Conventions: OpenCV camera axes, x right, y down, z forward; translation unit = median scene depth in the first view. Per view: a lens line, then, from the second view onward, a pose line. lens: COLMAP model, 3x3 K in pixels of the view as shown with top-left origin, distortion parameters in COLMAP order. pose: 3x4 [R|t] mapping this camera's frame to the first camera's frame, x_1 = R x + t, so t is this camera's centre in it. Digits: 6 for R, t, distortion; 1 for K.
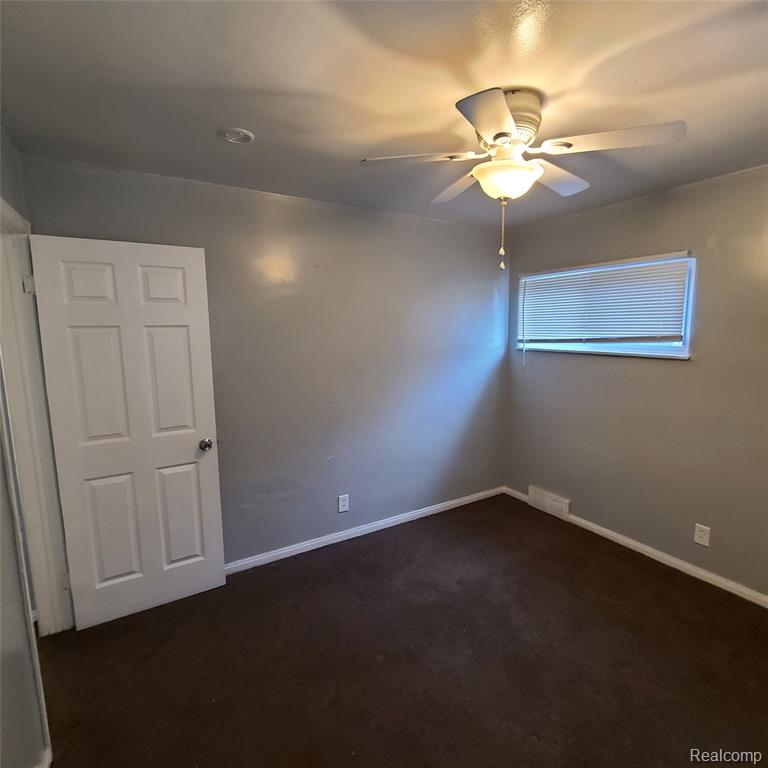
lens RADIAL K [[417.3, 0, 386.8], [0, 417.3, 380.6], [0, 0, 1]] dist [-0.001141, -0.000362]
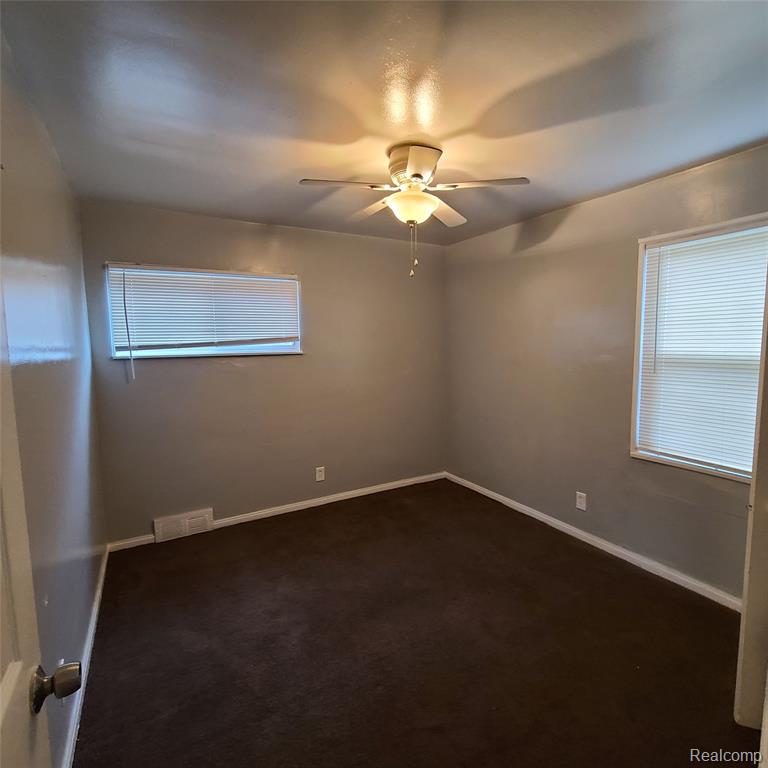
lens RADIAL K [[417.3, 0, 386.8], [0, 417.3, 380.6], [0, 0, 1]] dist [-0.001141, -0.000362]
pose [[0.020416, -0.090366, 0.995699, -0.514859], [0.143565, 0.985851, 0.086529, -0.033316], [-0.989430, 0.141181, 0.033100, 0.533747]]
